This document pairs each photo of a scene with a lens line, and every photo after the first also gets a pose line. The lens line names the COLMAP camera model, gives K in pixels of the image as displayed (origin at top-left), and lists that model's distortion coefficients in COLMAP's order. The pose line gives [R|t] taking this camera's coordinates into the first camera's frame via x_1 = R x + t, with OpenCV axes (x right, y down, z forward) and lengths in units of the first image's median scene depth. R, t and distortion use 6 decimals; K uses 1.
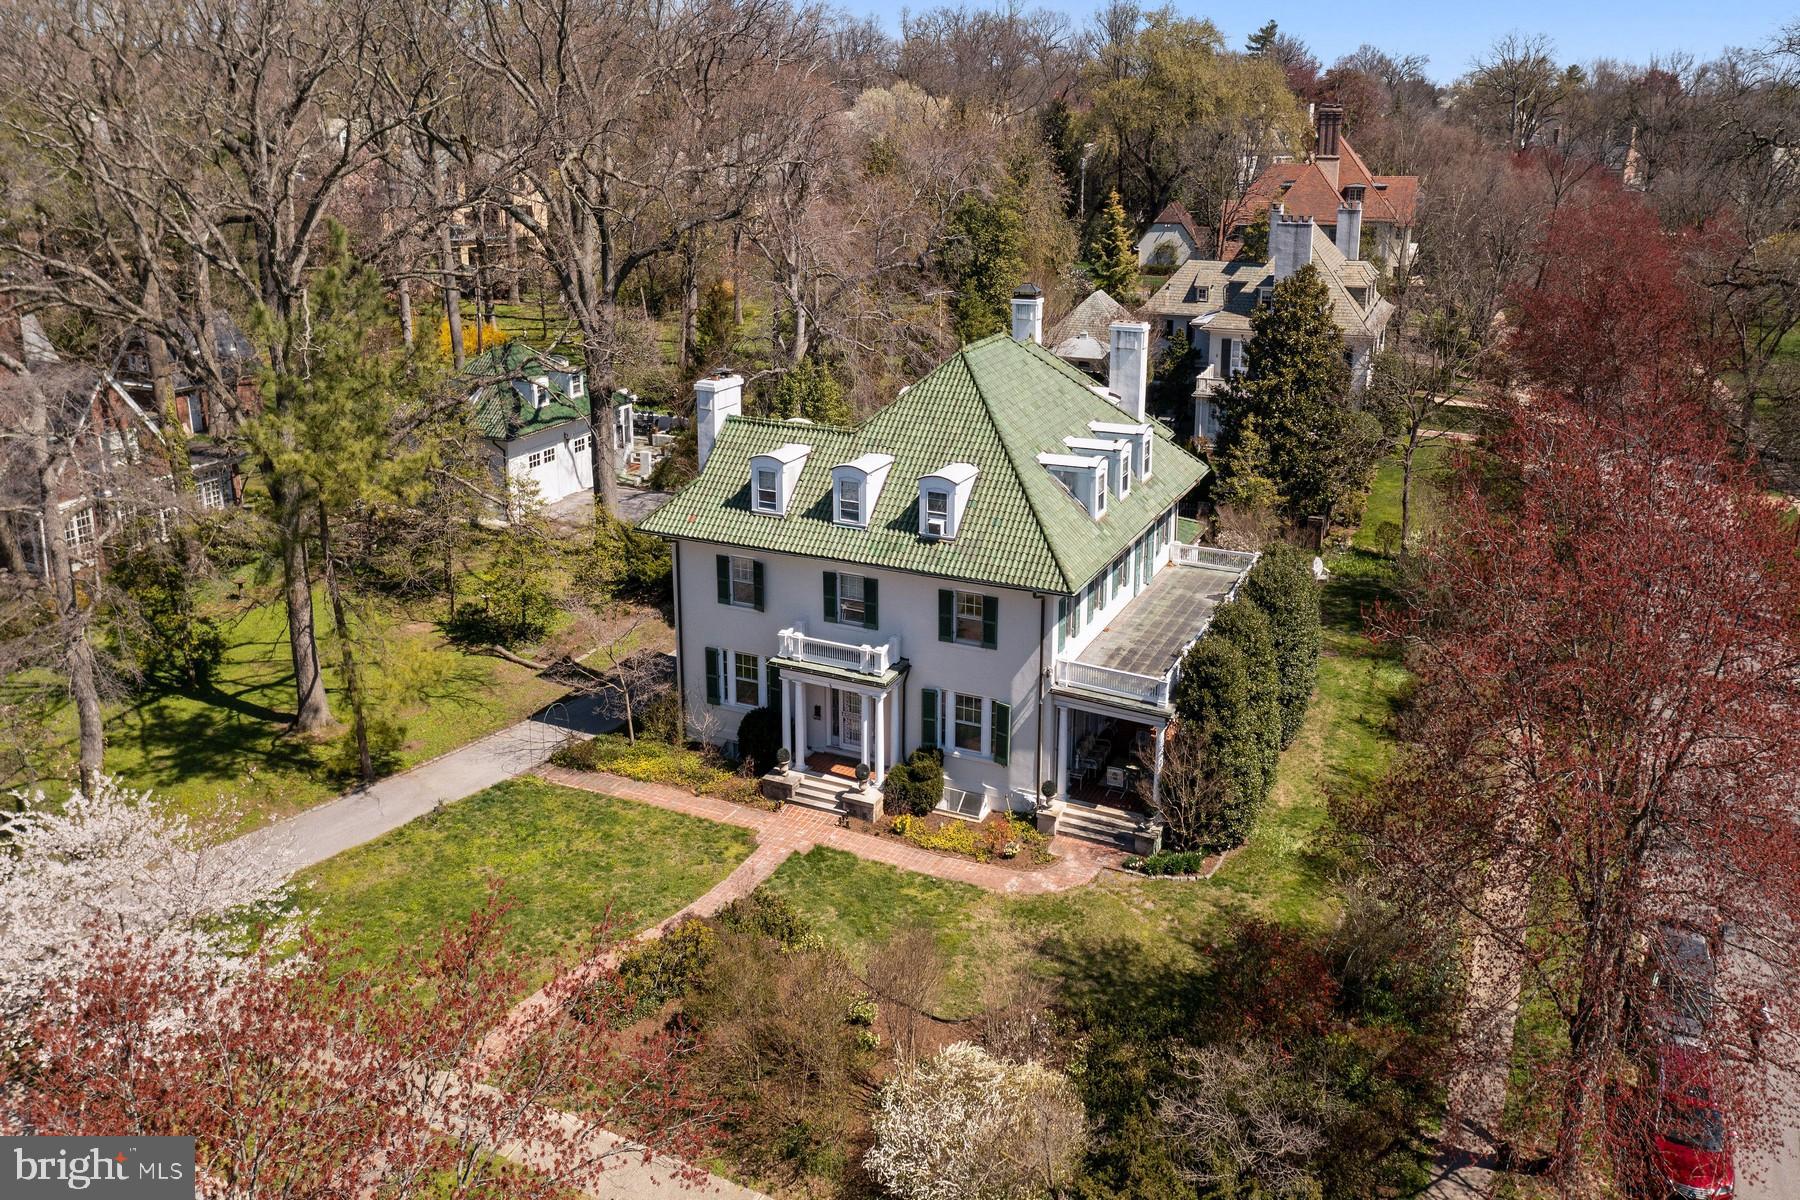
lens RADIAL K [[1399.3, 0, 913.2], [0, 1399.3, 478.2], [0, 0, 1]] dist [-0.005012, -0.020628]
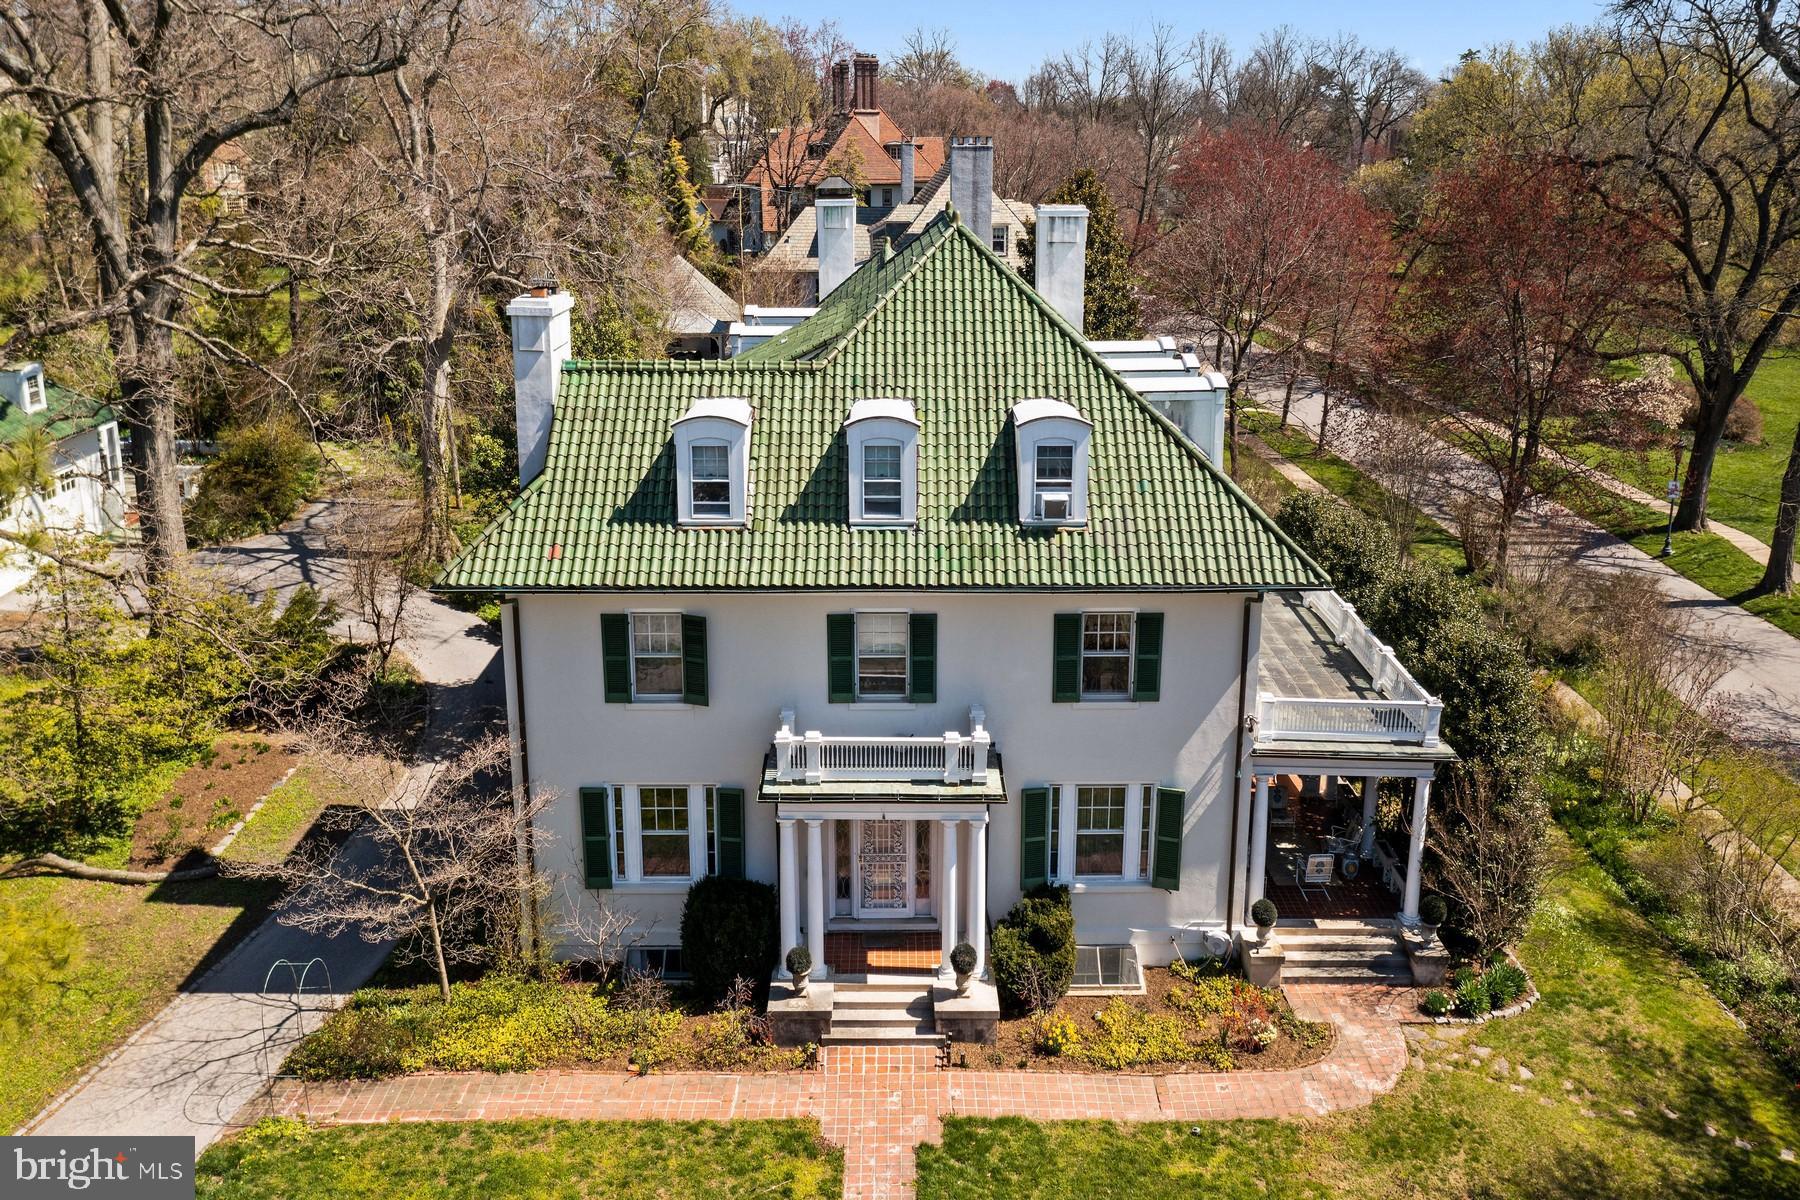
lens RADIAL K [[1399.3, 0, 895.6], [0, 1399.3, 476.3], [0, 0, 1]] dist [-0.005012, -0.020628]
pose [[0.900871, -0.099240, 0.422590, -0.273295], [0.106818, 0.994262, 0.005776, 0.011741], [-0.420739, 0.039936, 0.906302, 0.486781]]
